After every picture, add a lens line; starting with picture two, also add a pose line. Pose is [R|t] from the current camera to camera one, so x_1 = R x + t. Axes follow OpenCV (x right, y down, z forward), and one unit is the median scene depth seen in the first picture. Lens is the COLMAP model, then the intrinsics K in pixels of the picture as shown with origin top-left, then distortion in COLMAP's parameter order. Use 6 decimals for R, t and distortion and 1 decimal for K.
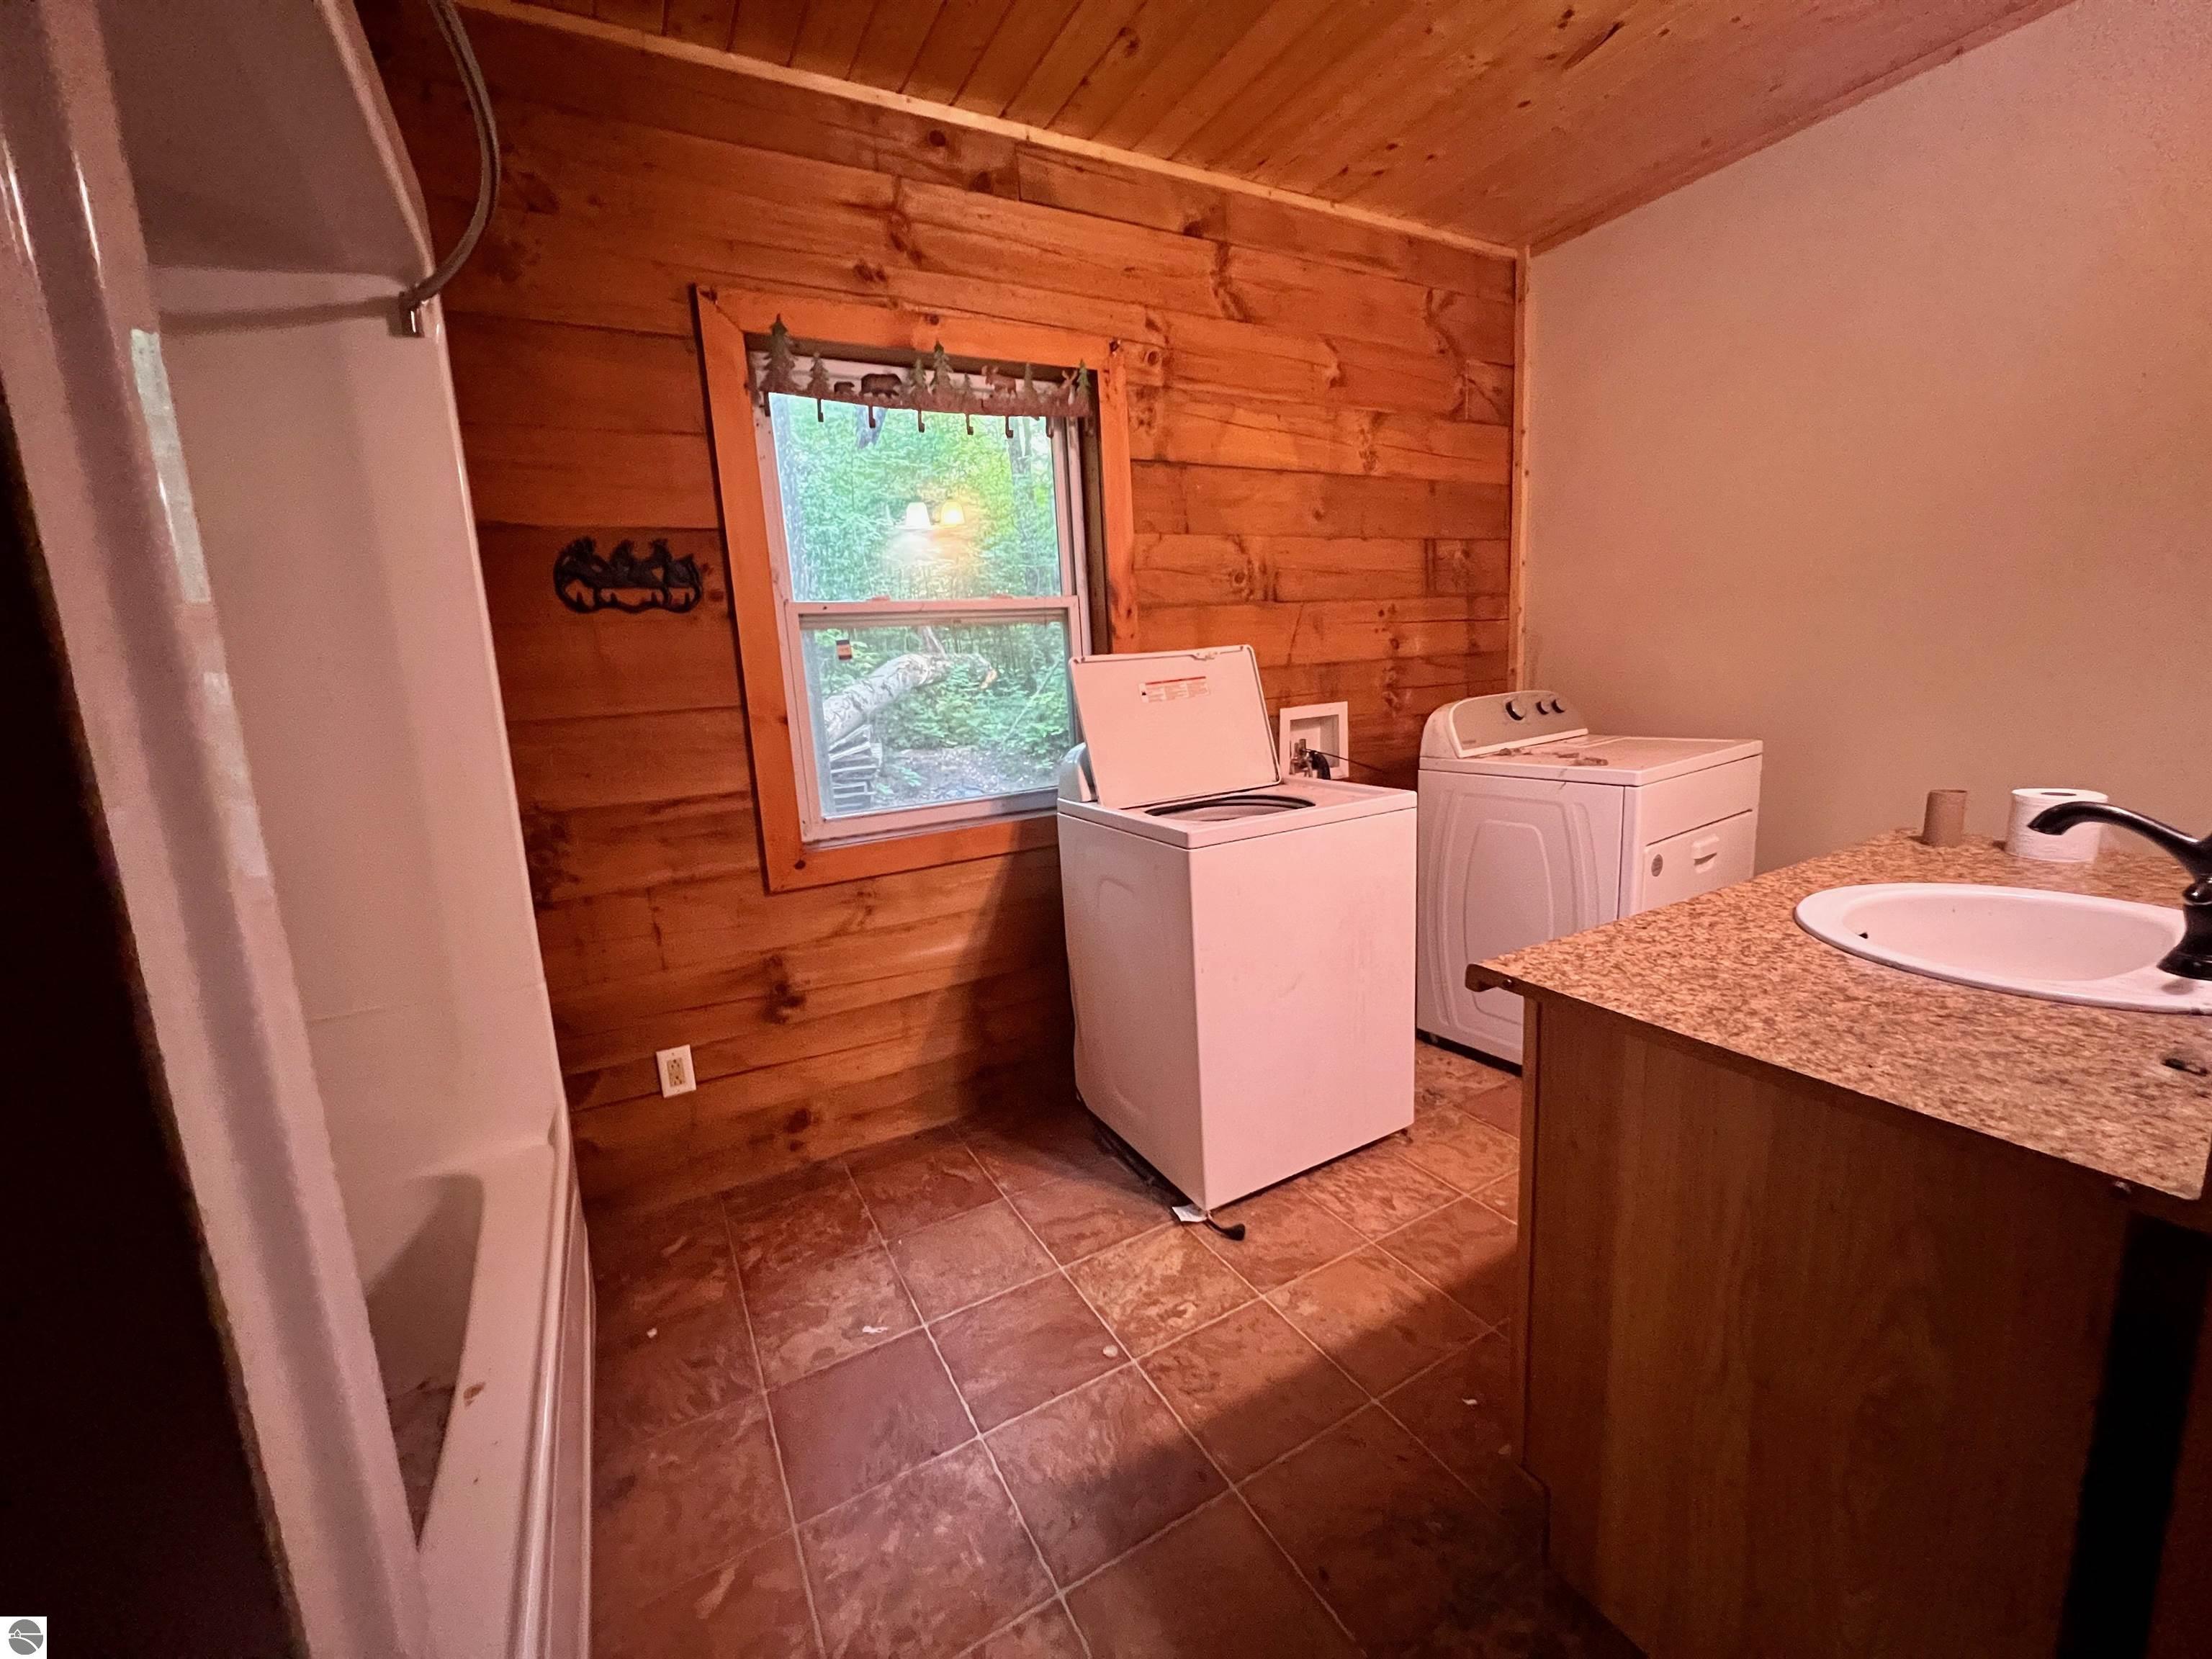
lens RADIAL K [[885.2, 0, 1108.2], [0, 885.2, 823.6], [0, 0, 1]] dist [-0.001309, 0.000233]
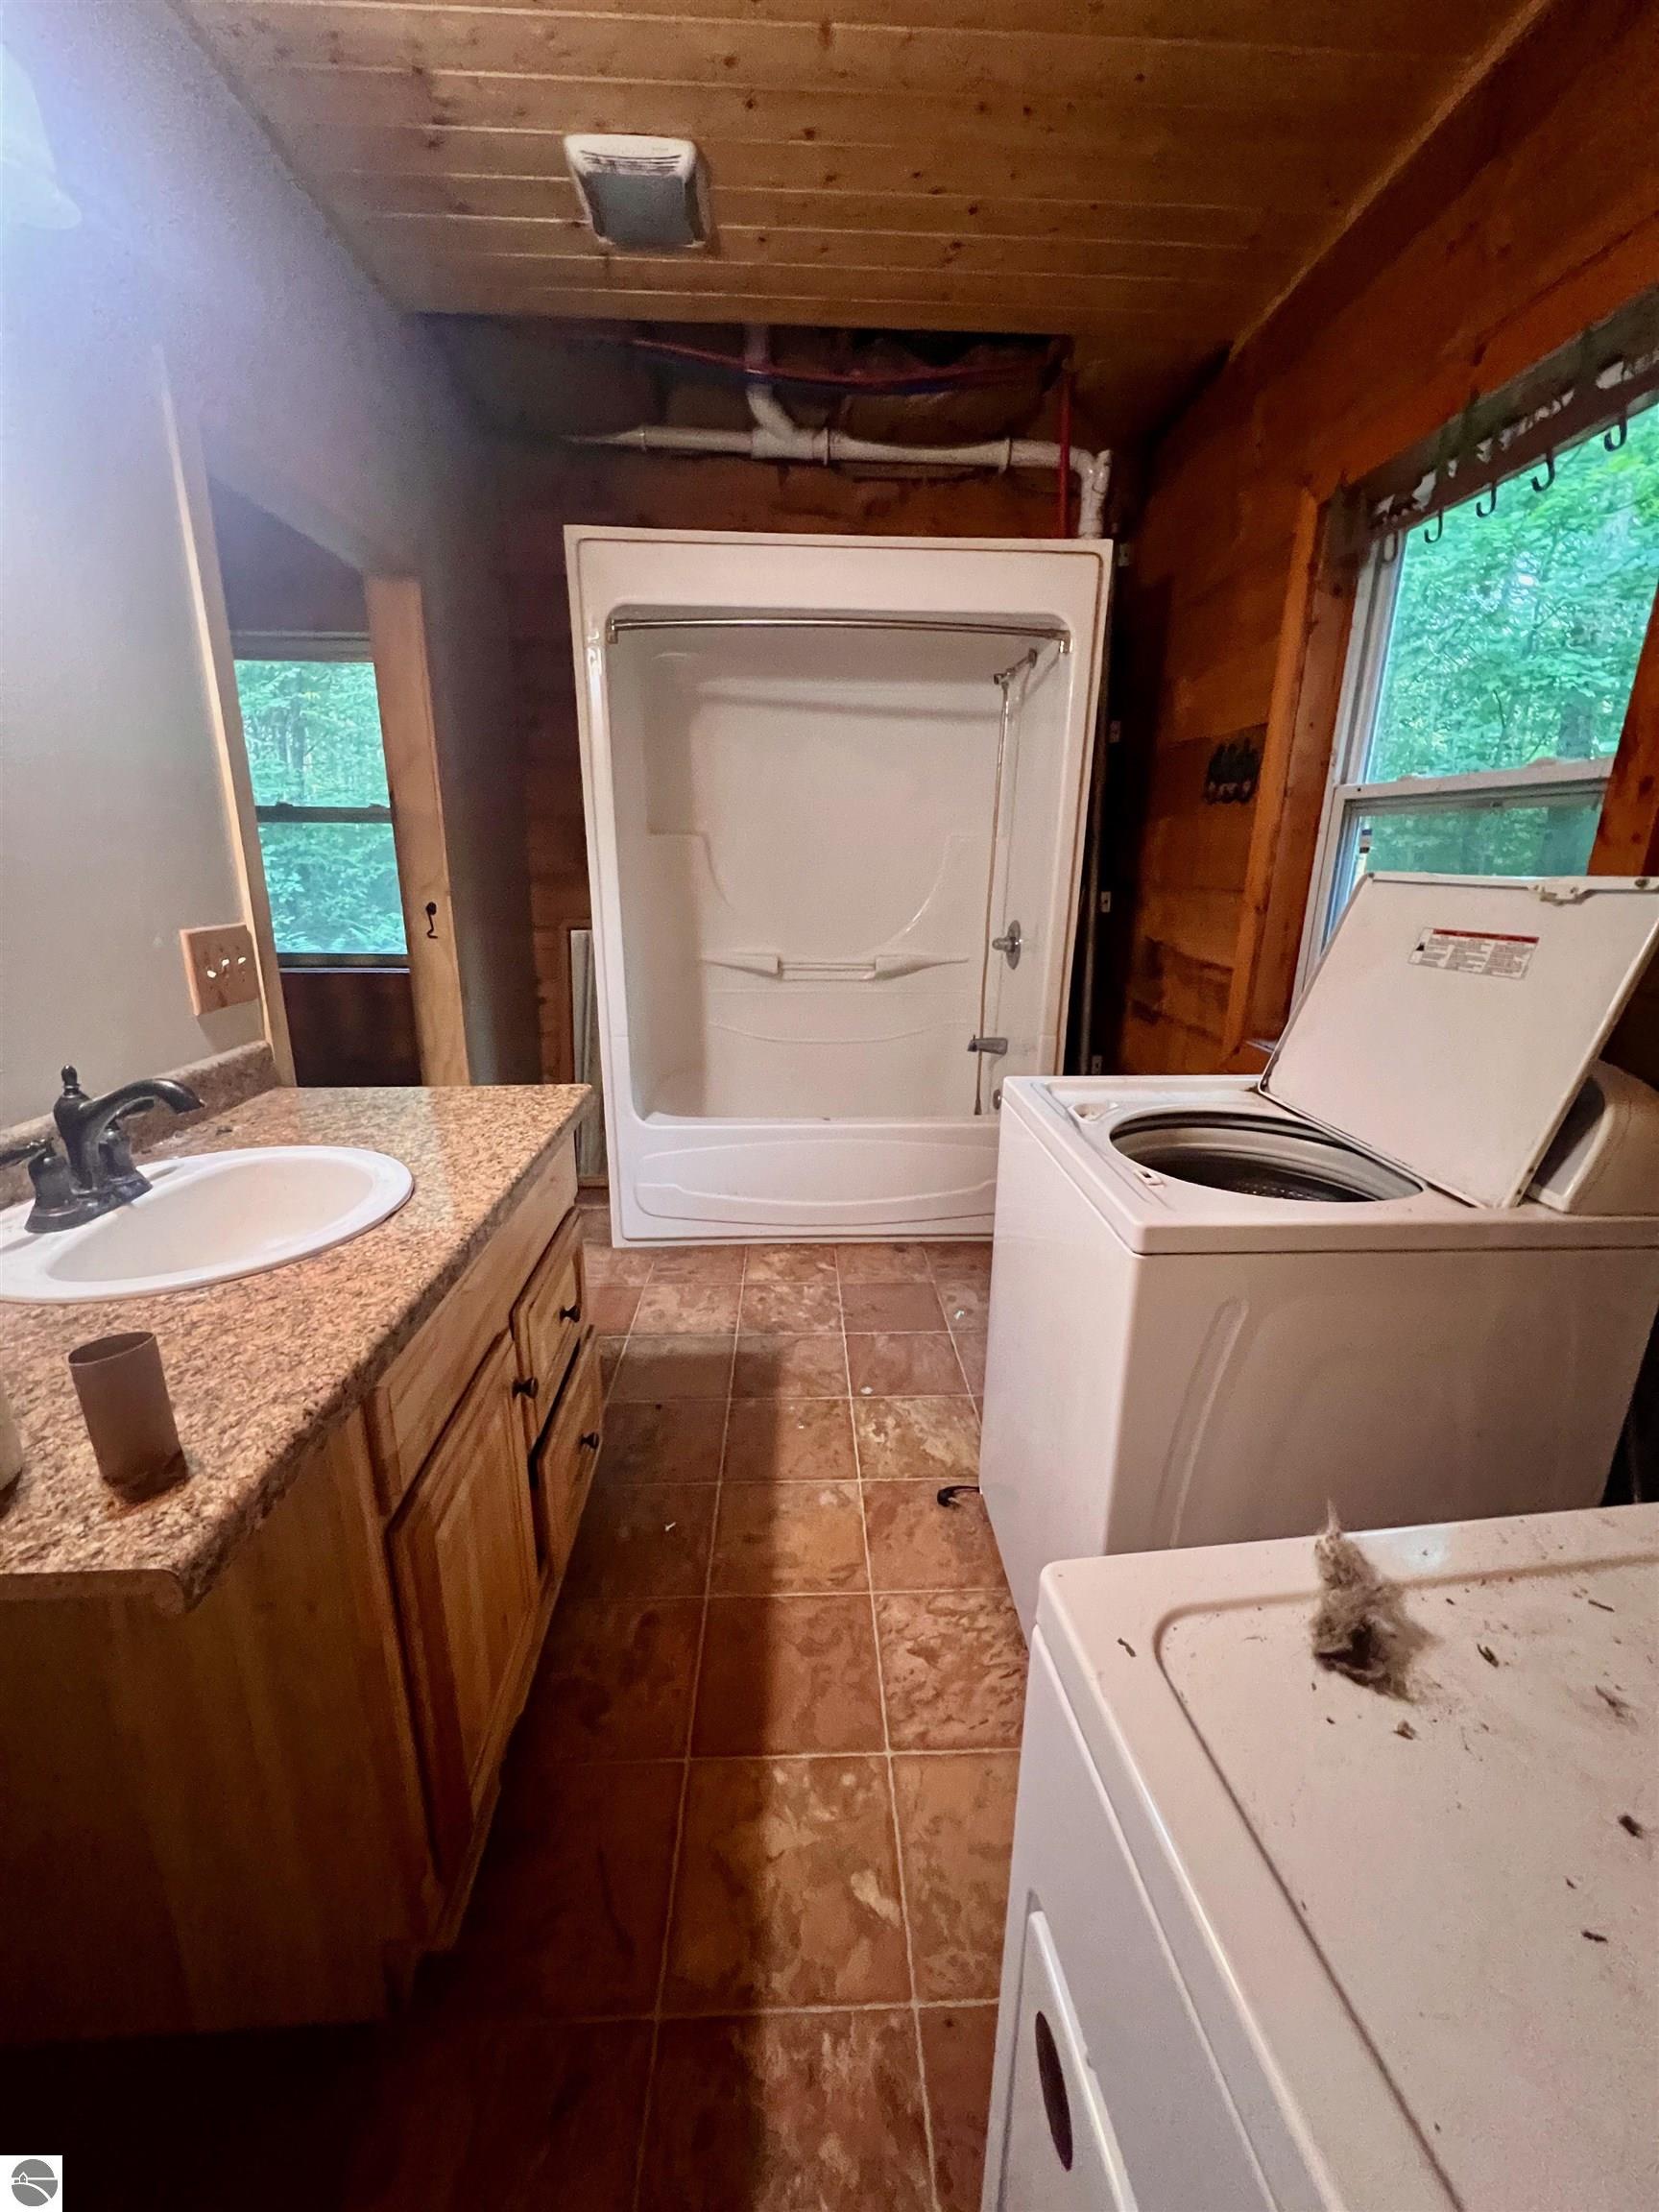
lens RADIAL K [[885.2, 0, 823.9], [0, 885.2, 1101.2], [0, 0, 1]] dist [-0.001309, 0.000233]
pose [[-0.458692, 0.297057, -0.837472, 1.365218], [-0.142004, 0.905850, 0.399088, -0.438530], [0.877175, 0.301983, -0.373323, 1.741806]]
